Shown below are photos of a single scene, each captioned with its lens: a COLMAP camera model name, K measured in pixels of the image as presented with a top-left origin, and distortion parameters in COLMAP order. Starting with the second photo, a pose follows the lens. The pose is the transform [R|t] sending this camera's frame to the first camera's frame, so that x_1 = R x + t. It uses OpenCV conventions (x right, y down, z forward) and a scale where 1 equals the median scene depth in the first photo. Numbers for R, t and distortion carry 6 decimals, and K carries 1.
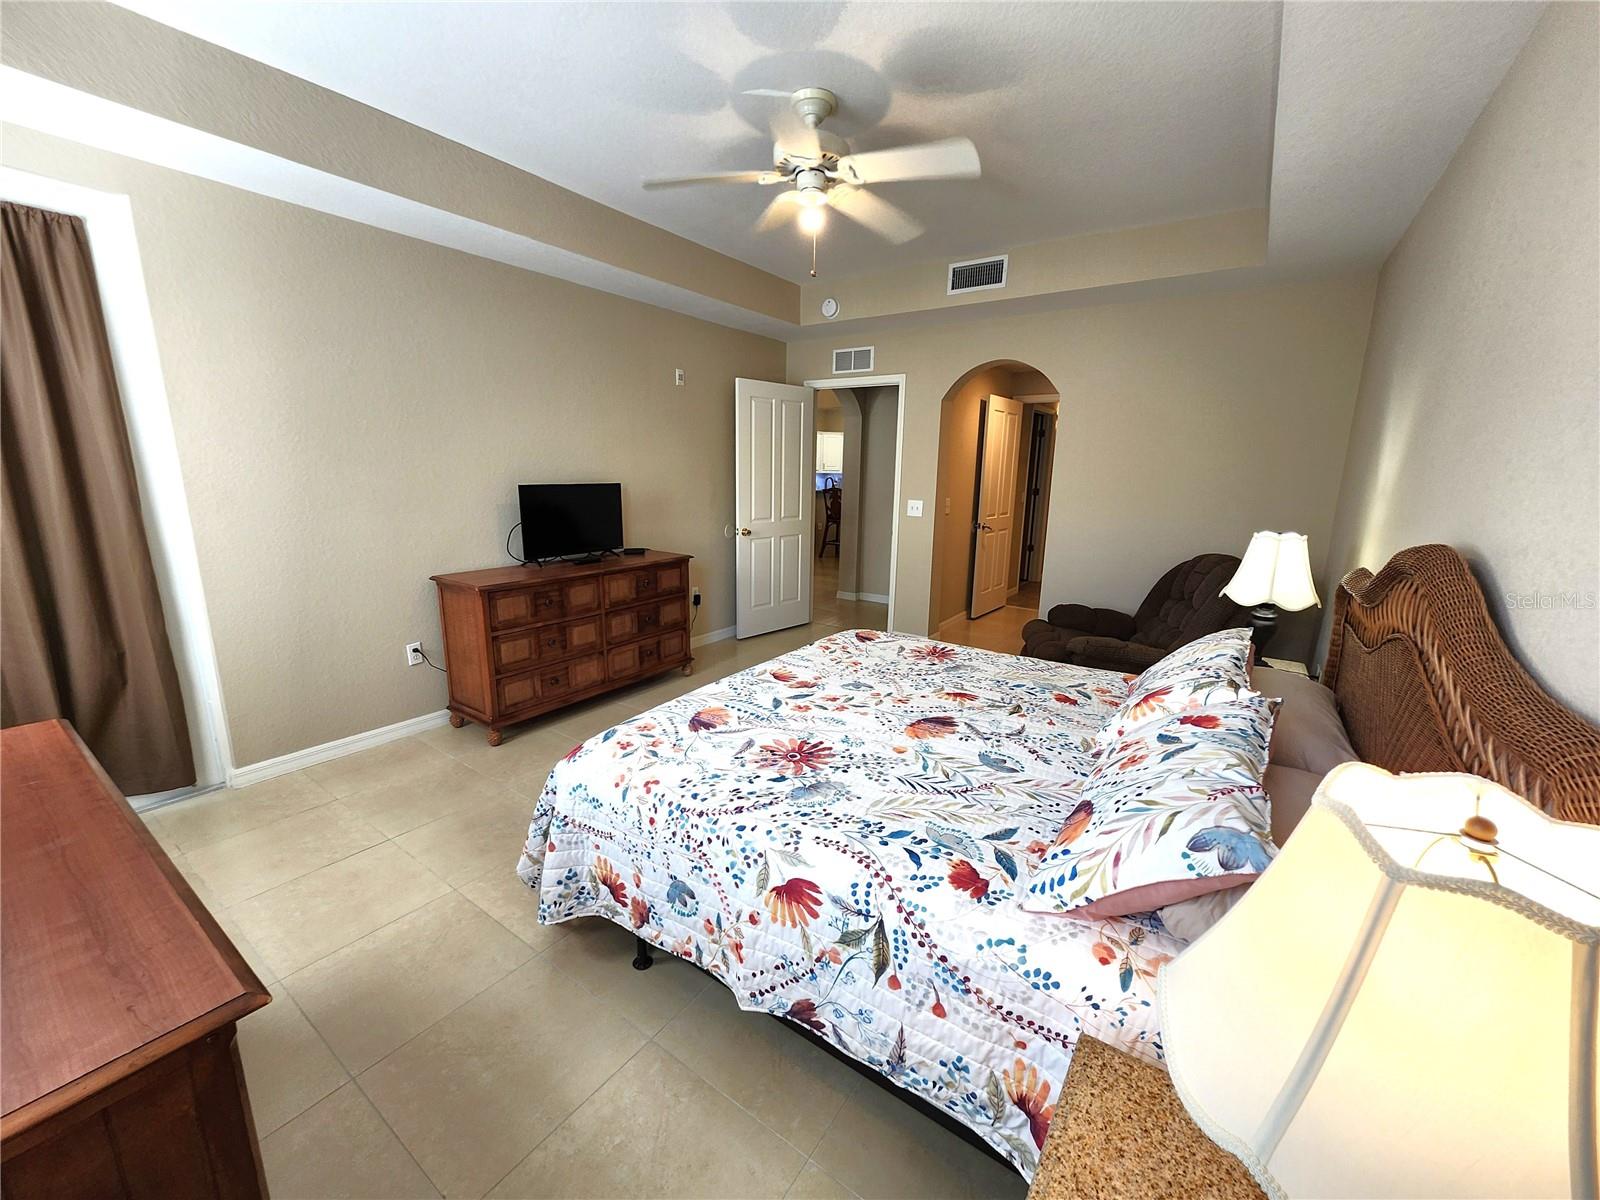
lens RADIAL K [[623.3, 0, 798.8], [0, 623.3, 595.1], [0, 0, 1]] dist [-0.006115, -0.000172]
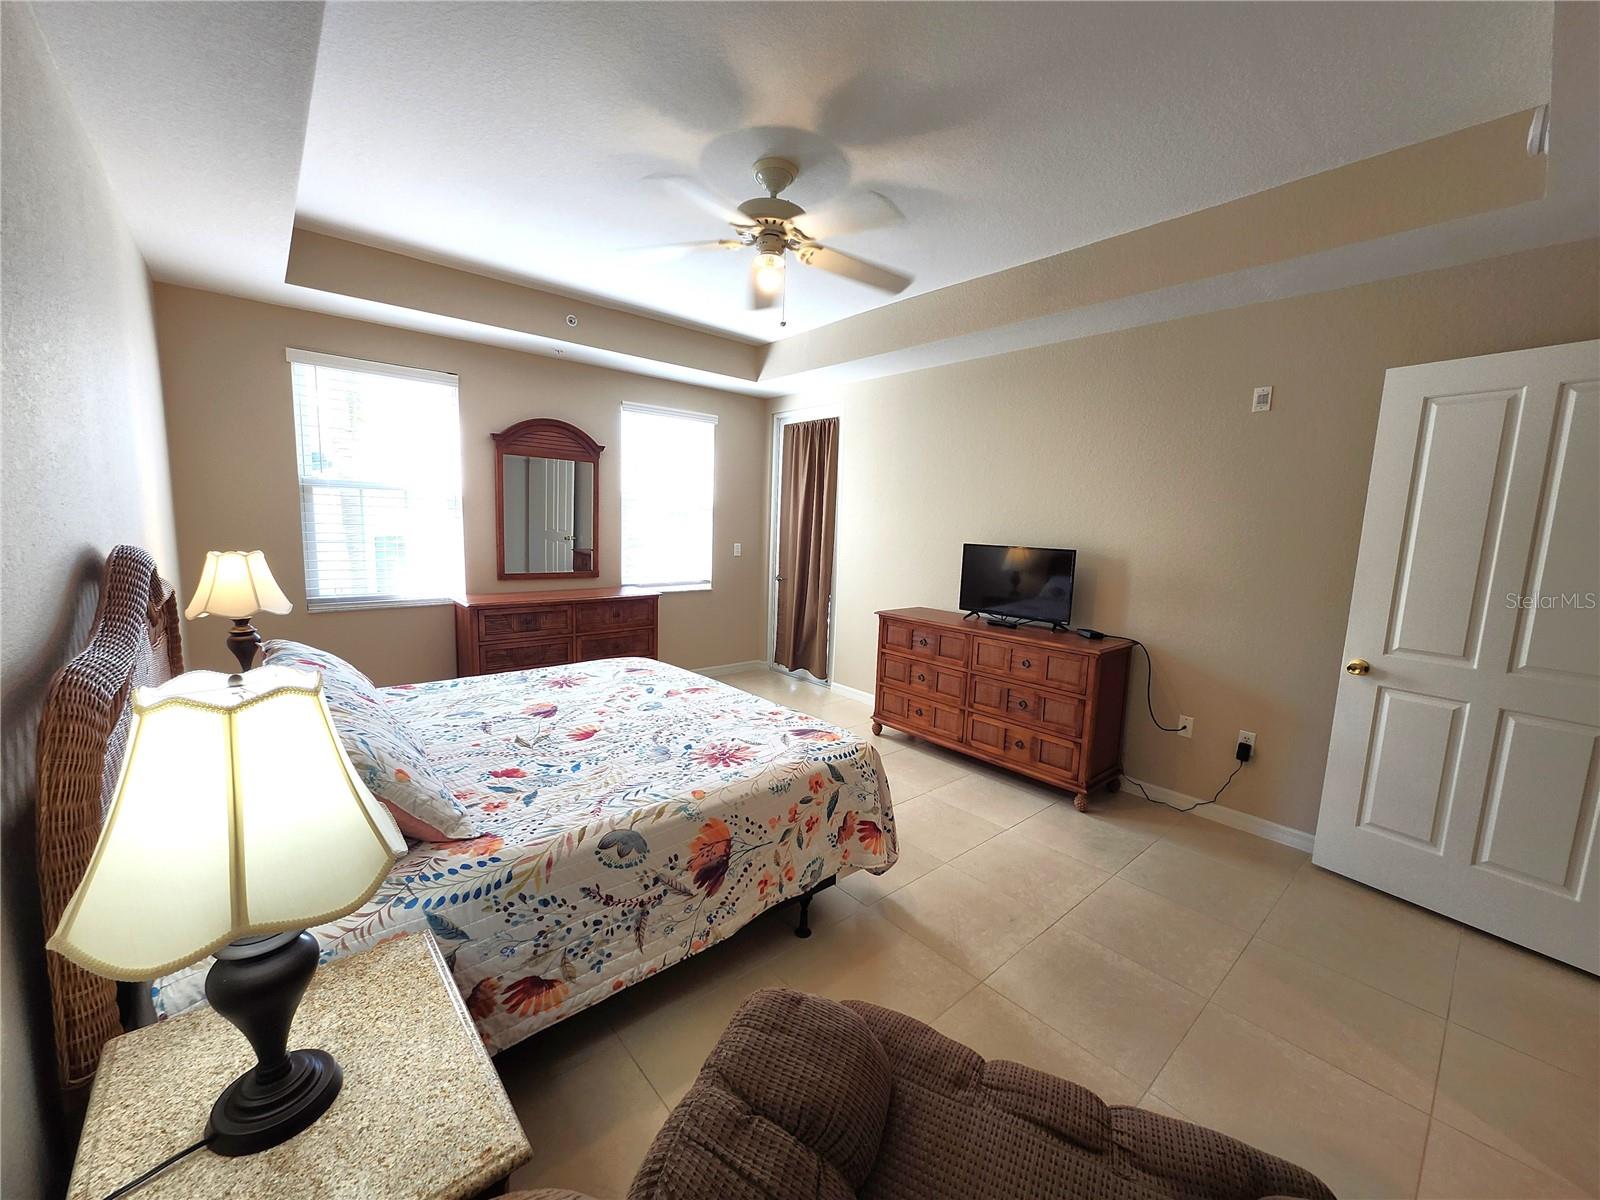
lens RADIAL K [[623.3, 0, 799.8], [0, 623.3, 599.6], [0, 0, 1]] dist [-0.006115, -0.000172]
pose [[-0.232113, 0.098698, -0.967668, 1.080719], [-0.237095, 0.959091, 0.154695, -0.267299], [0.943350, 0.265336, -0.199217, 1.419447]]
